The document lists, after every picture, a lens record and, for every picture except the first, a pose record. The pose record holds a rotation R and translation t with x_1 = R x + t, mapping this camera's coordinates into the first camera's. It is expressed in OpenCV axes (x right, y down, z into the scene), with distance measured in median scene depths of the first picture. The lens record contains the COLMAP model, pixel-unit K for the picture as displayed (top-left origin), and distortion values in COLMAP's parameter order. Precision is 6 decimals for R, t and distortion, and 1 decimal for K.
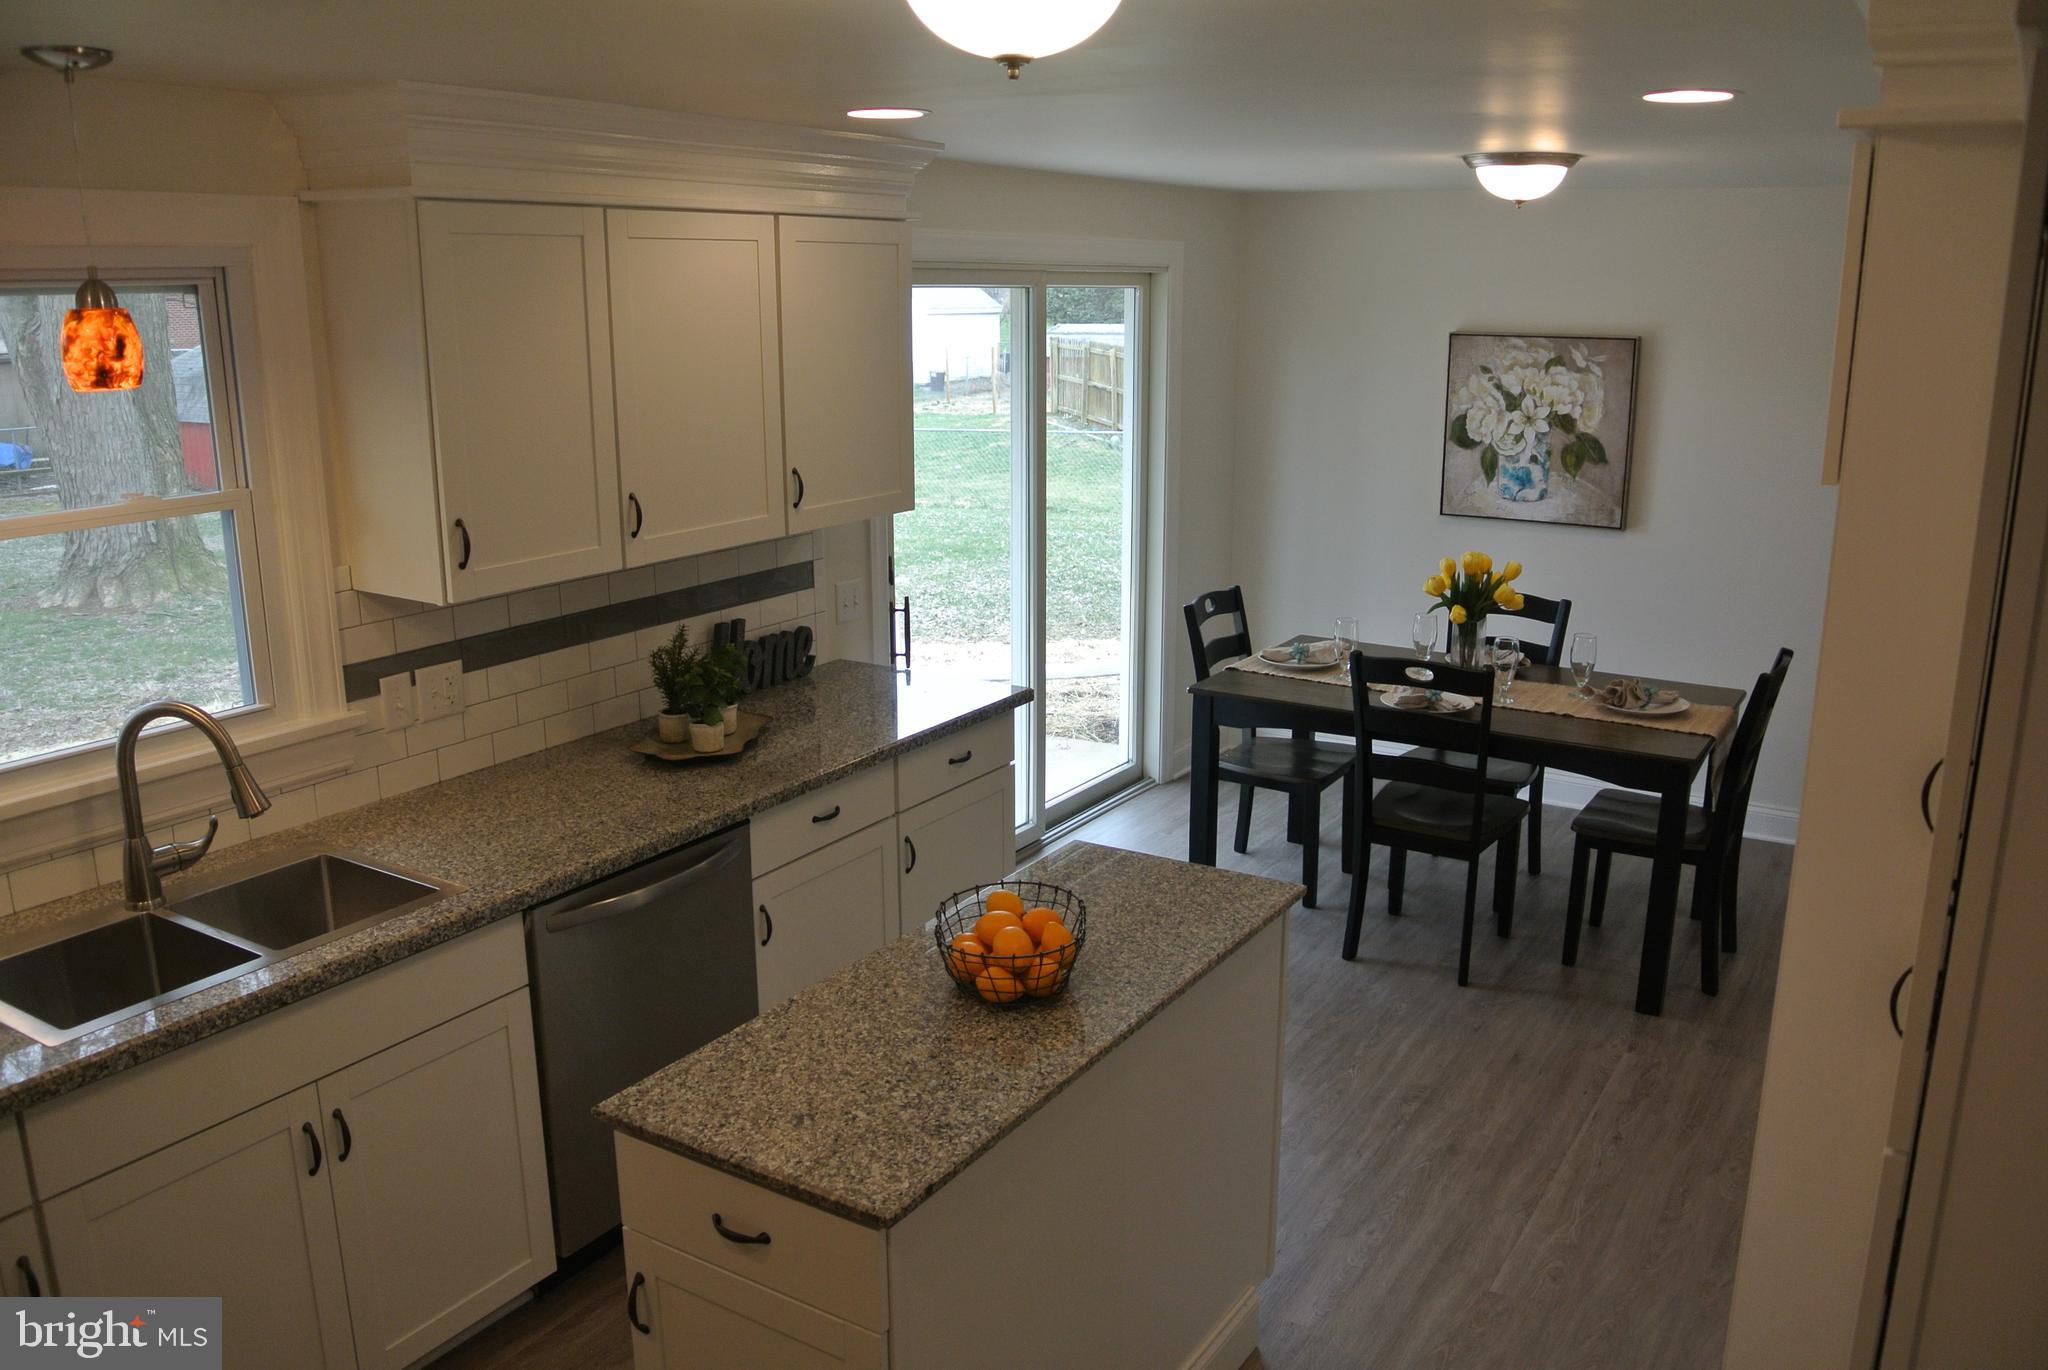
lens RADIAL K [[1587.5, 0, 1027.4], [0, 1587.5, 692.5], [0, 0, 1]] dist [-0.091617, 0.031139]
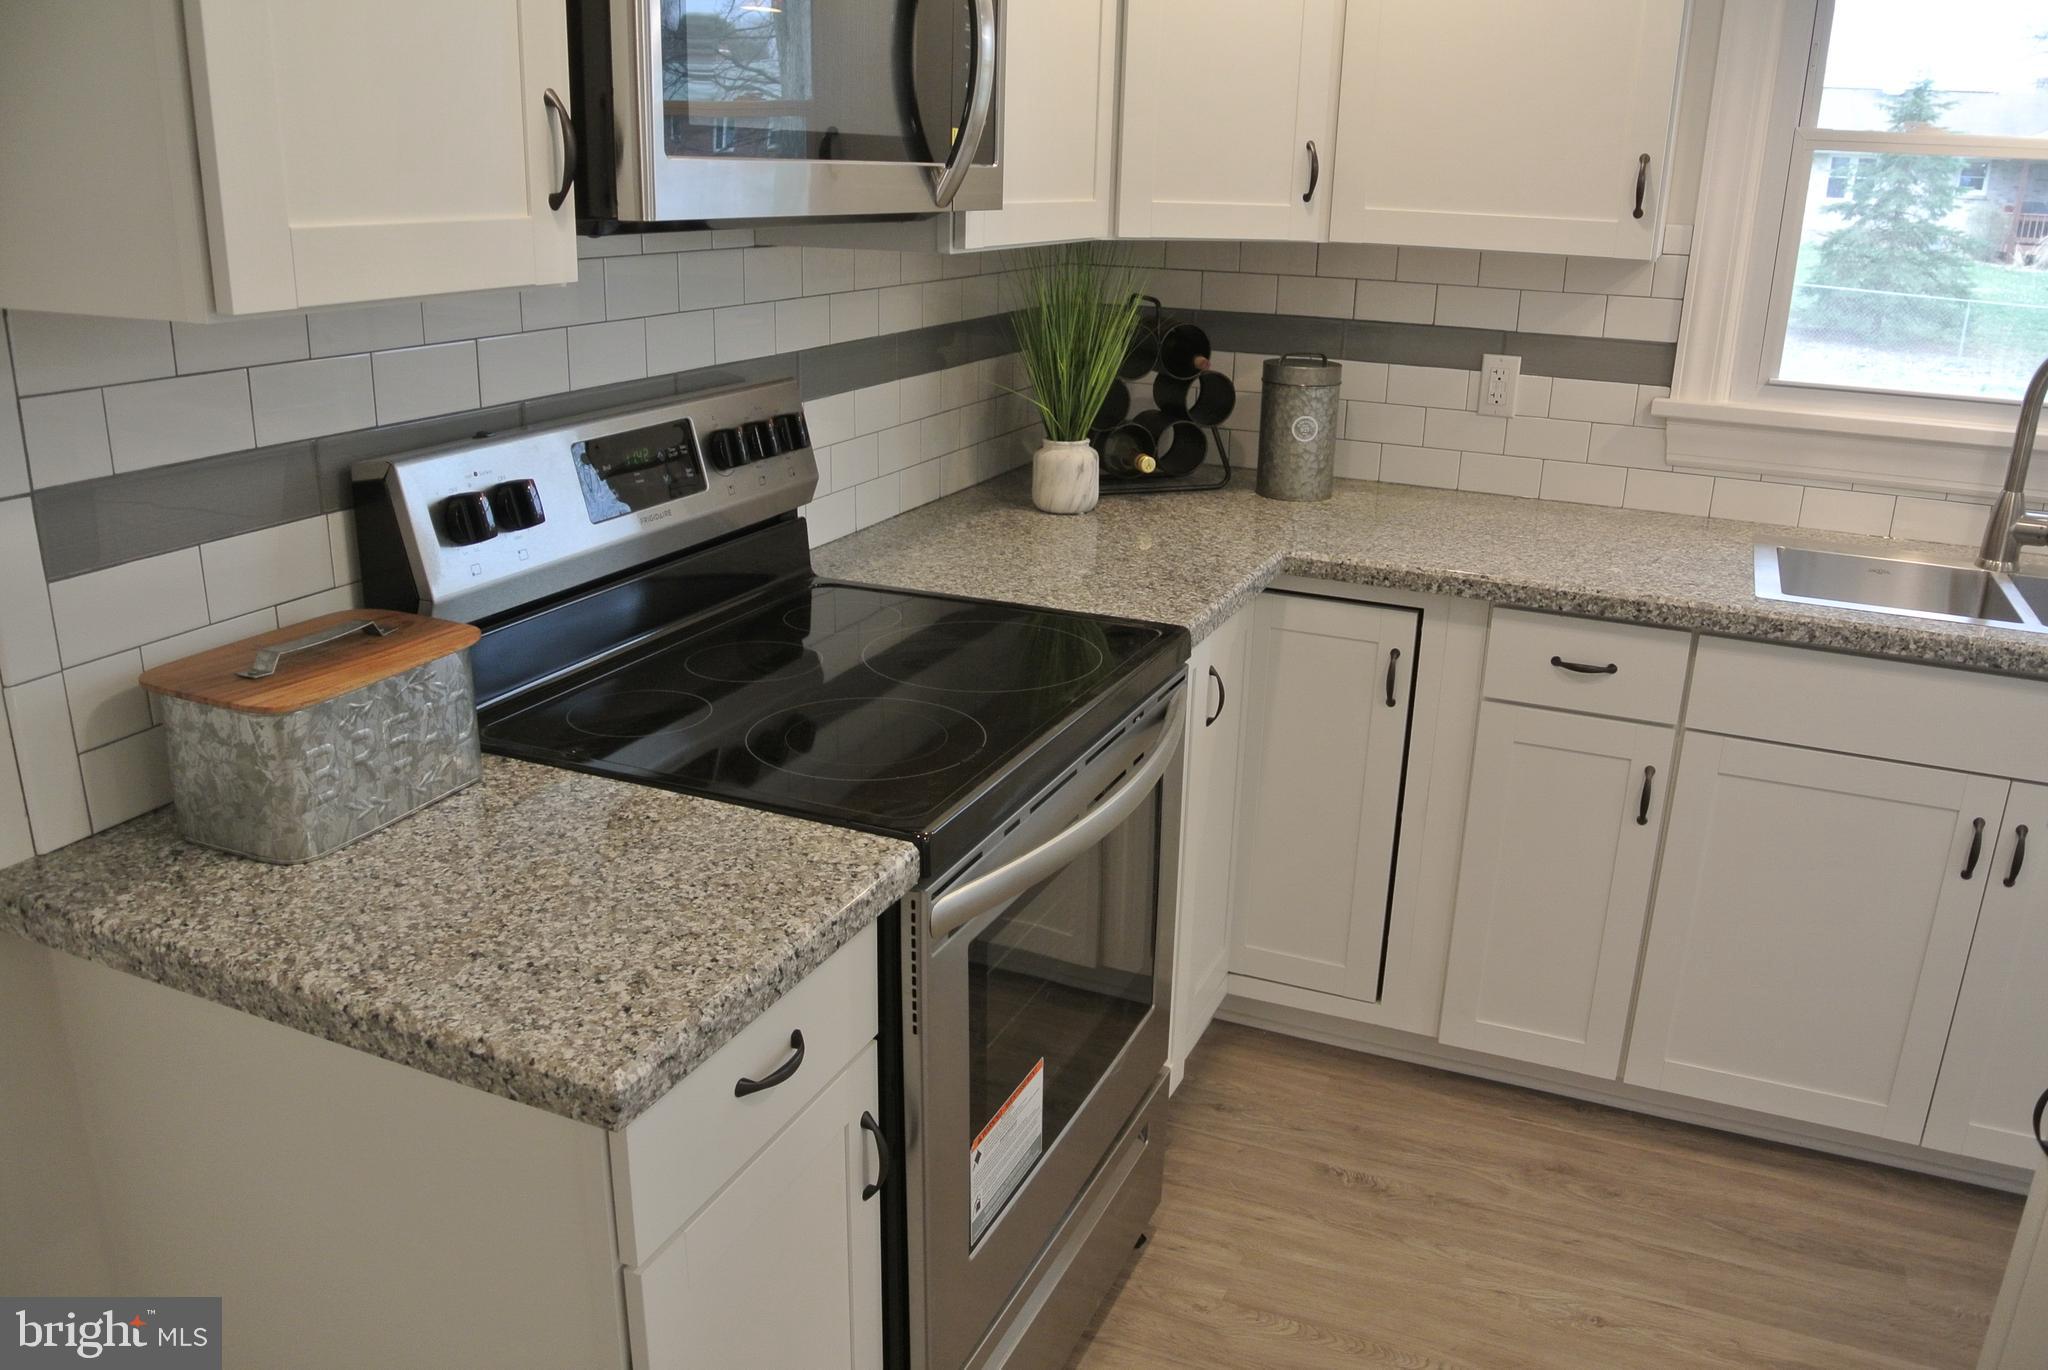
lens RADIAL K [[1587.5, 0, 1031.1], [0, 1587.5, 690.5], [0, 0, 1]] dist [-0.091617, 0.031139]
pose [[0.146172, 0.319330, -0.936303, 0.182544], [-0.268131, 0.923828, 0.273215, 0.086944], [0.952229, 0.211116, 0.220660, 0.208279]]
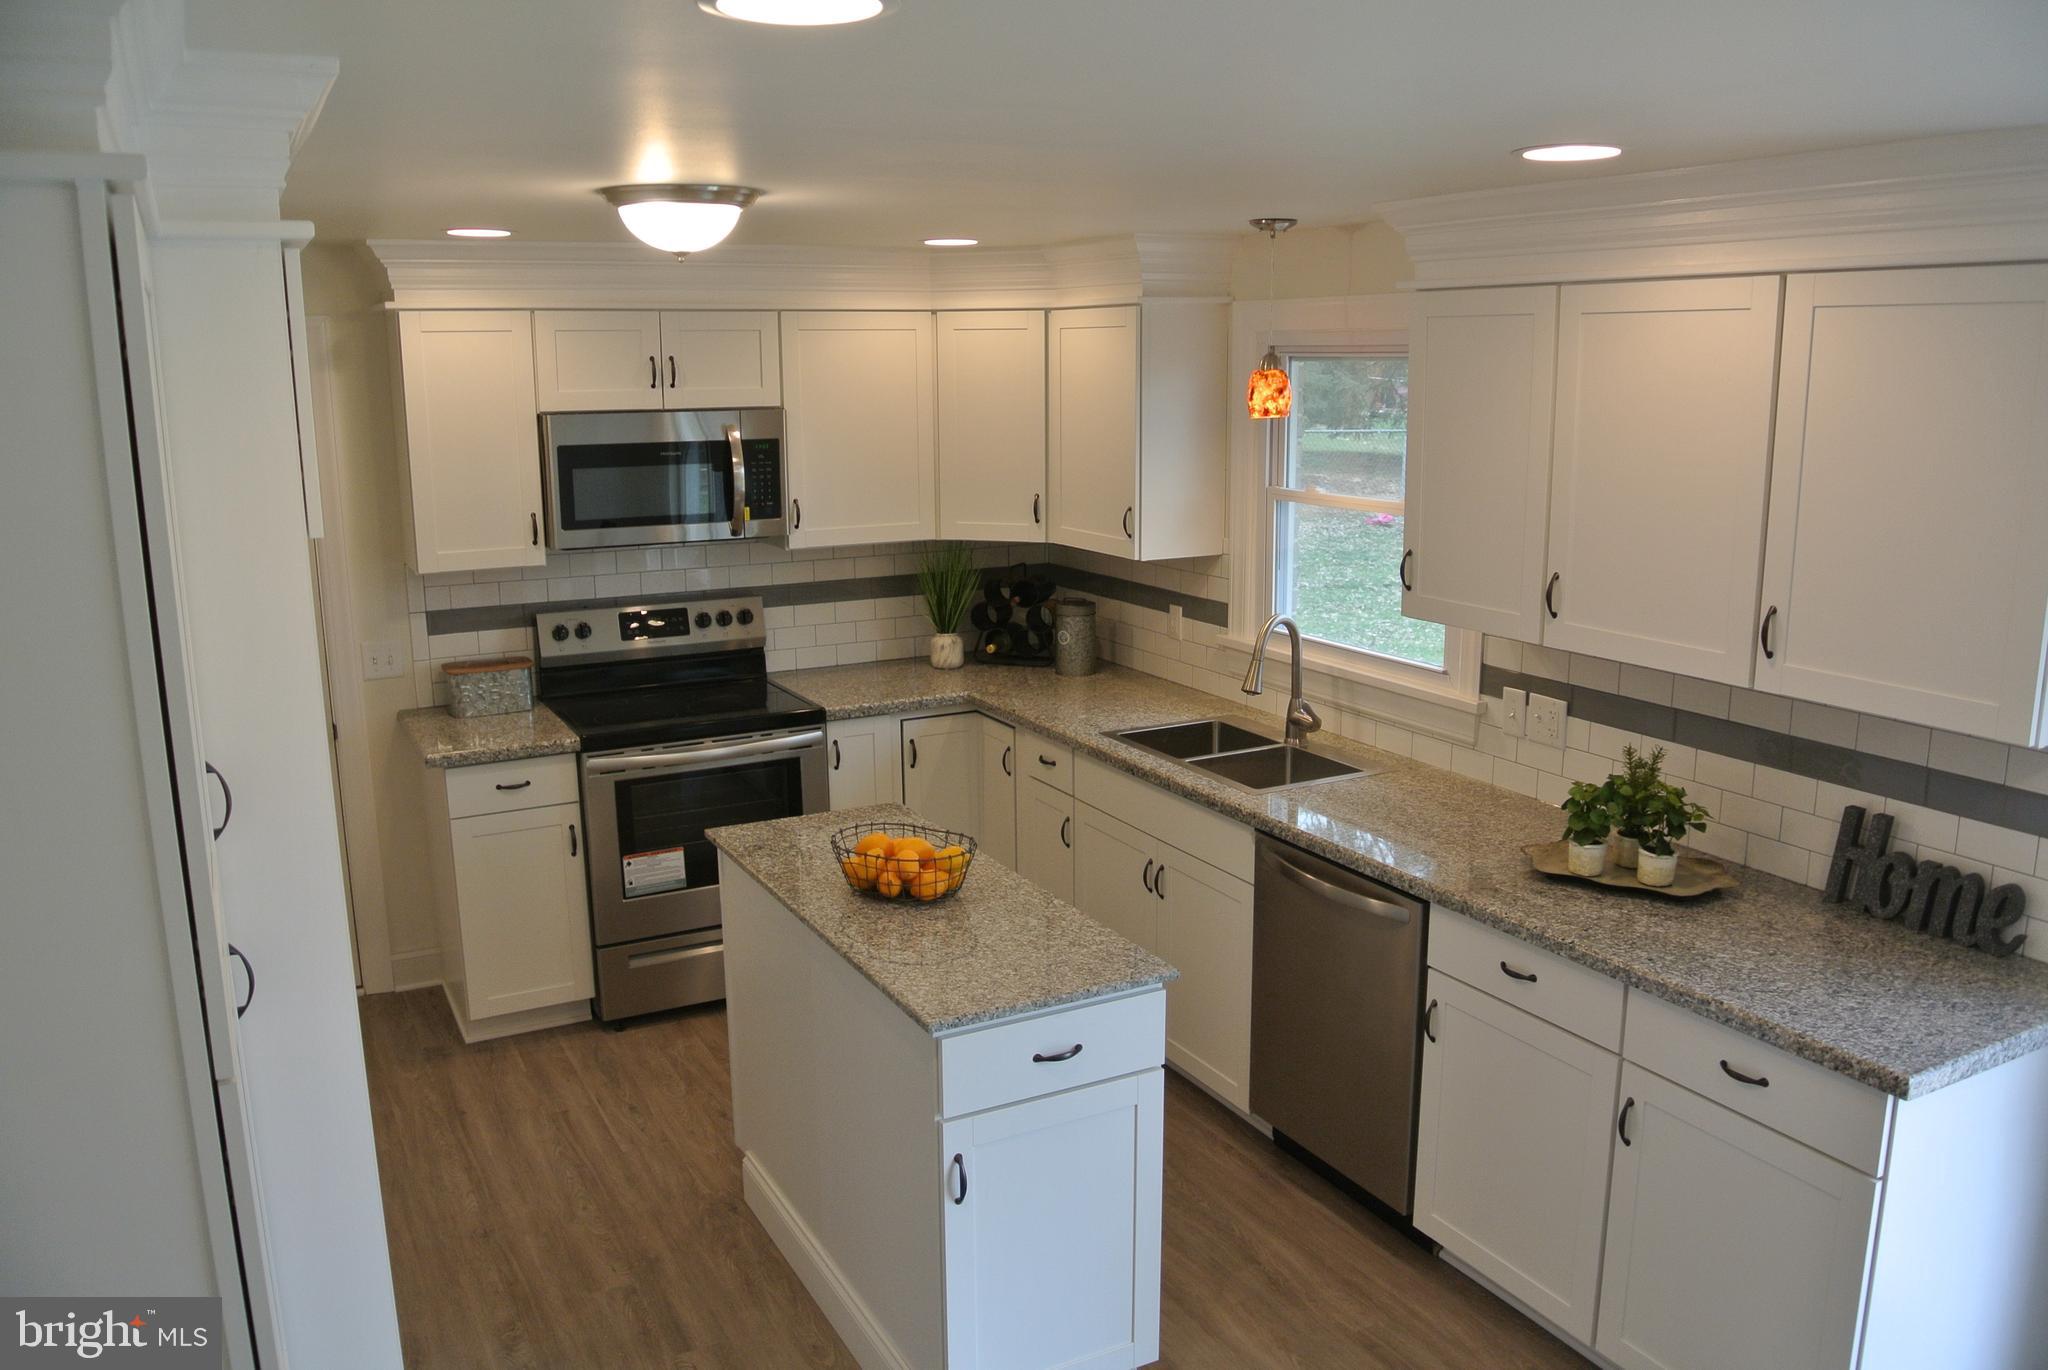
lens RADIAL K [[1587.5, 0, 1032.1], [0, 1587.5, 680.6], [0, 0, 1]] dist [-0.091617, 0.031139]
pose [[-0.494738, 0.179079, -0.850391, 0.741426], [-0.208117, 0.925650, 0.316005, -0.300624], [0.843754, 0.333321, -0.420685, 1.141642]]
